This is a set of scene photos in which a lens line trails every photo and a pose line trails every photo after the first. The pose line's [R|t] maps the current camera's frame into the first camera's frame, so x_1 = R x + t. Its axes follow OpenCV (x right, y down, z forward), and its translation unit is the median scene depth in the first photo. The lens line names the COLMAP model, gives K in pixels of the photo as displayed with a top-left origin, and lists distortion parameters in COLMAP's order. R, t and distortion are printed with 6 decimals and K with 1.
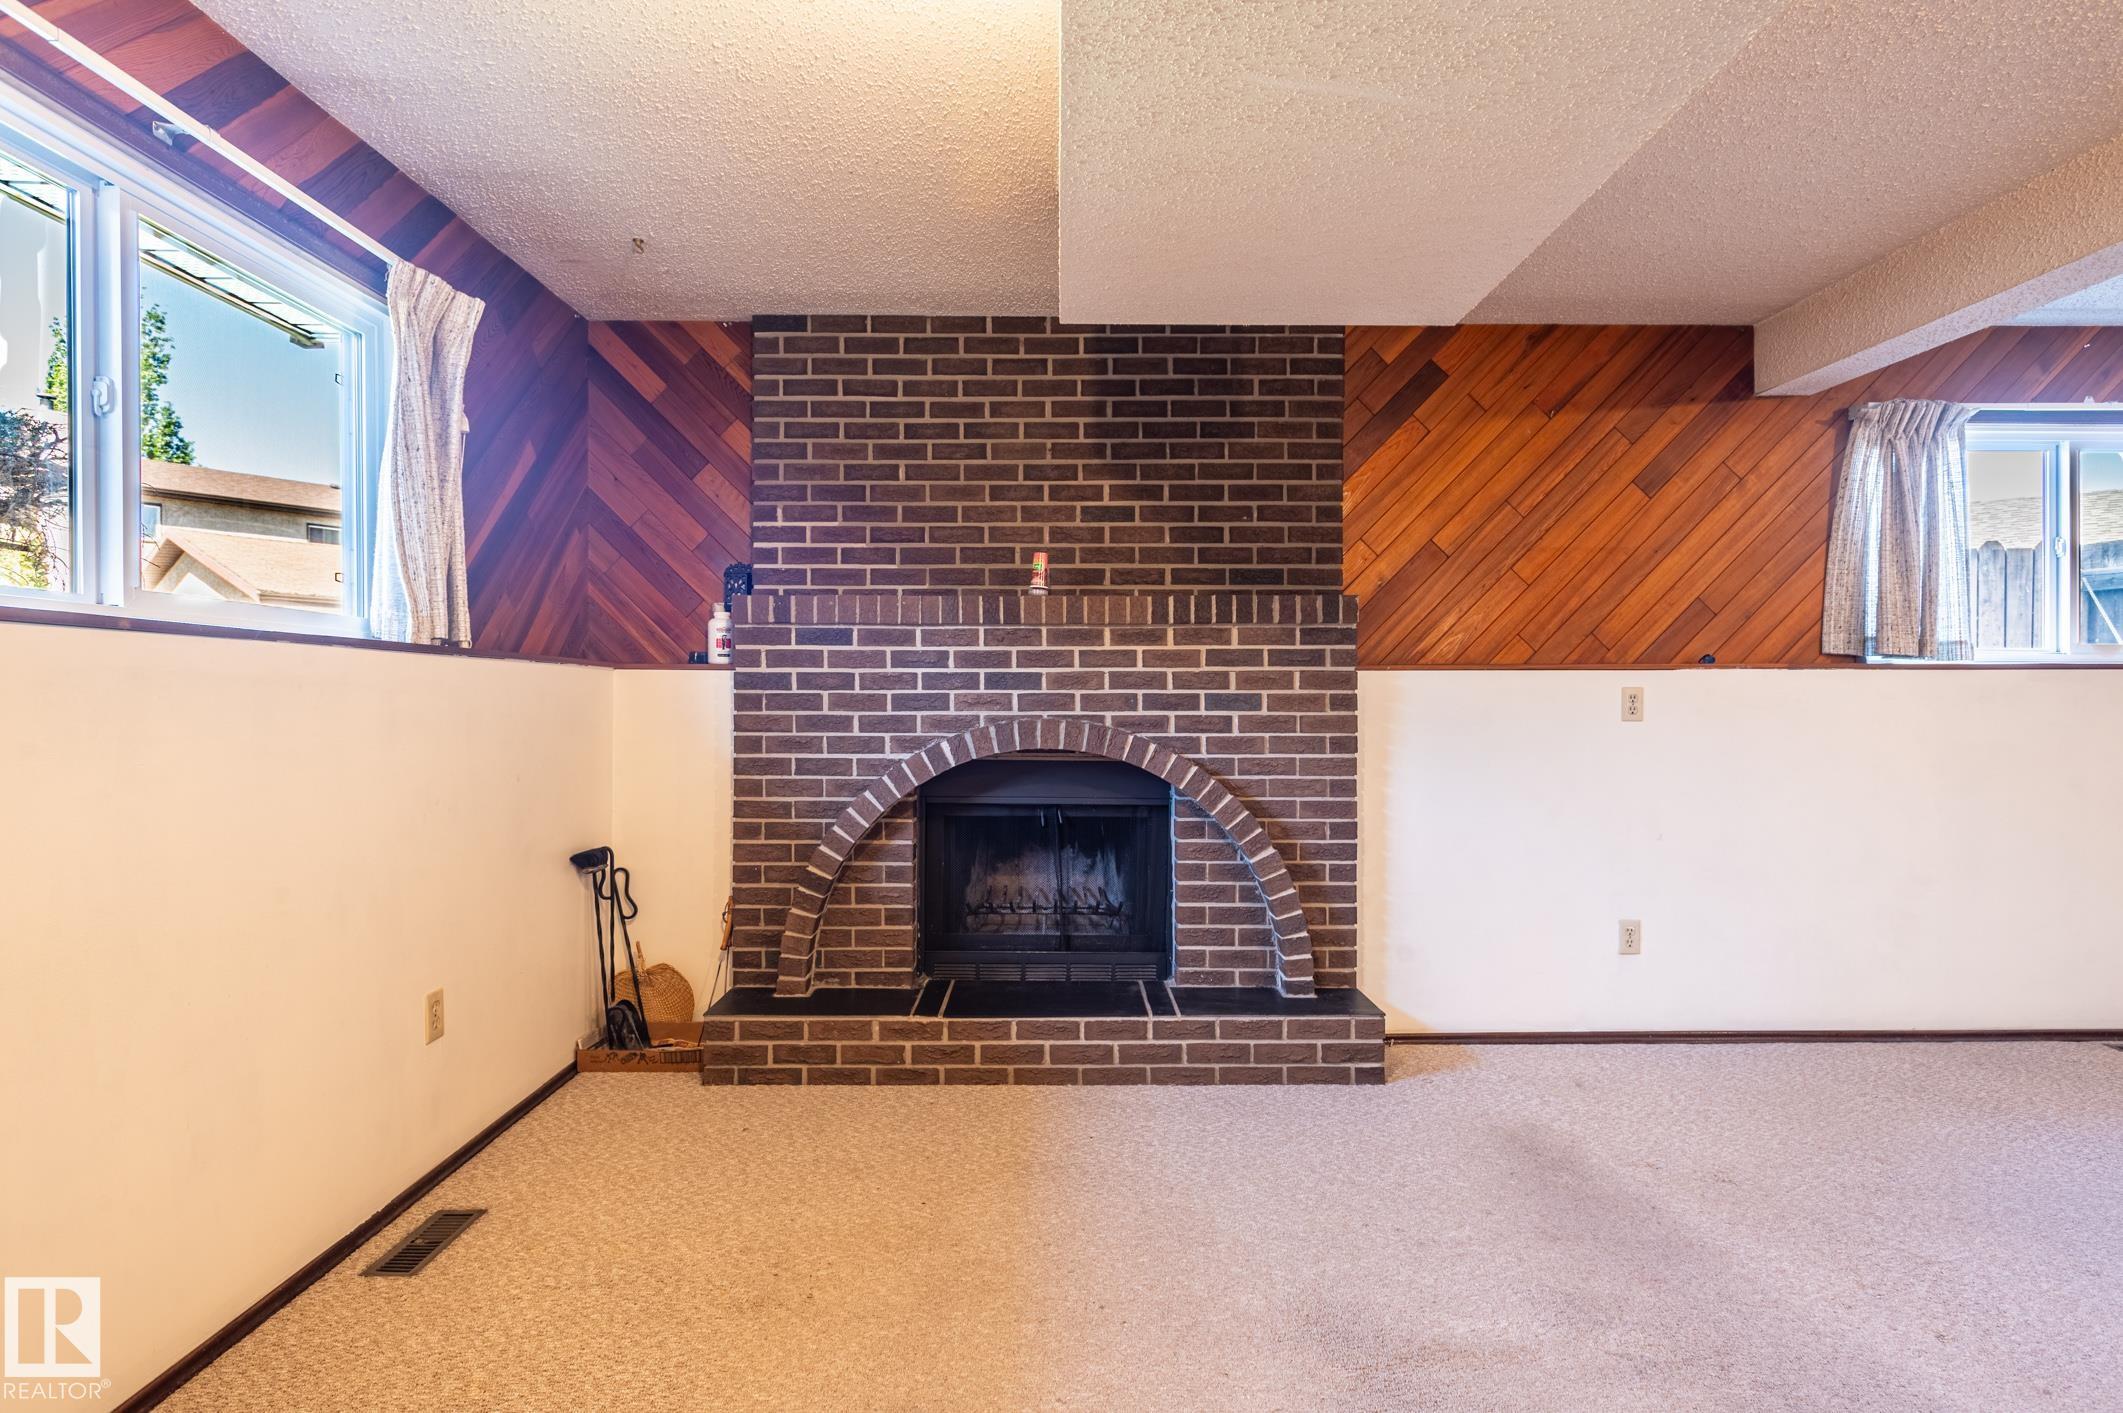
lens RADIAL K [[1099.5, 0, 1042.8], [0, 1099.5, 708.7], [0, 0, 1]] dist [0.015838, -0.011891]
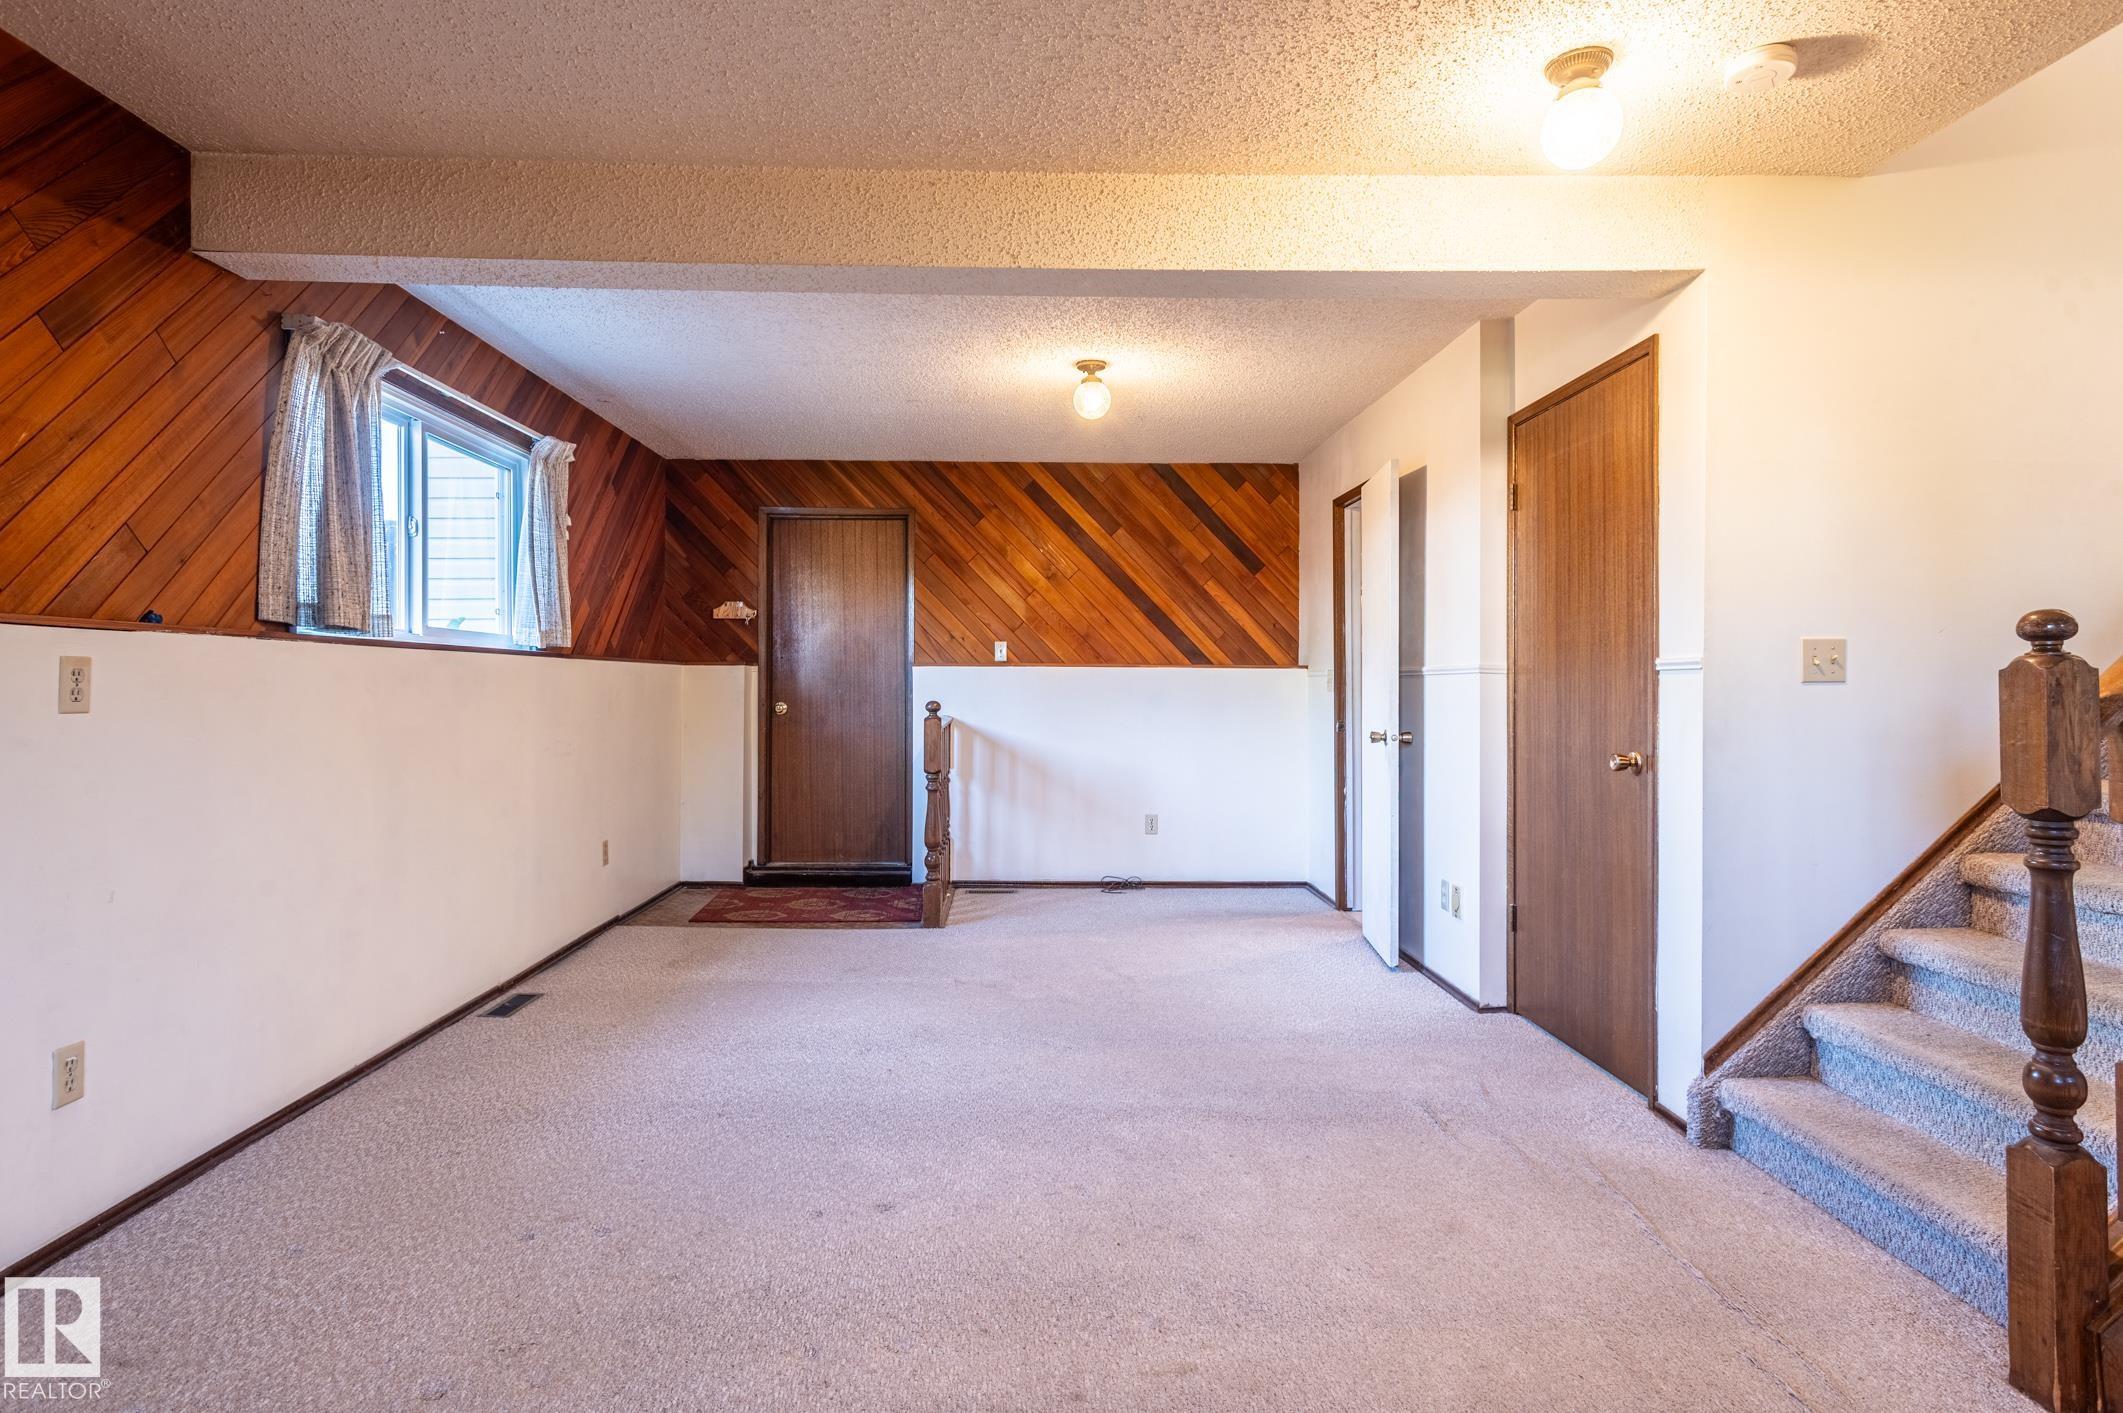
lens RADIAL K [[1105.6, 0, 1033.5], [0, 1105.6, 678.7], [0, 0, 1]] dist [0.010218, -0.000912]
pose [[-0.022321, 0.007814, 0.999720, -0.082387], [0.000988, 0.999969, -0.007794, -0.002086], [-0.999750, 0.000814, -0.022328, 0.476995]]
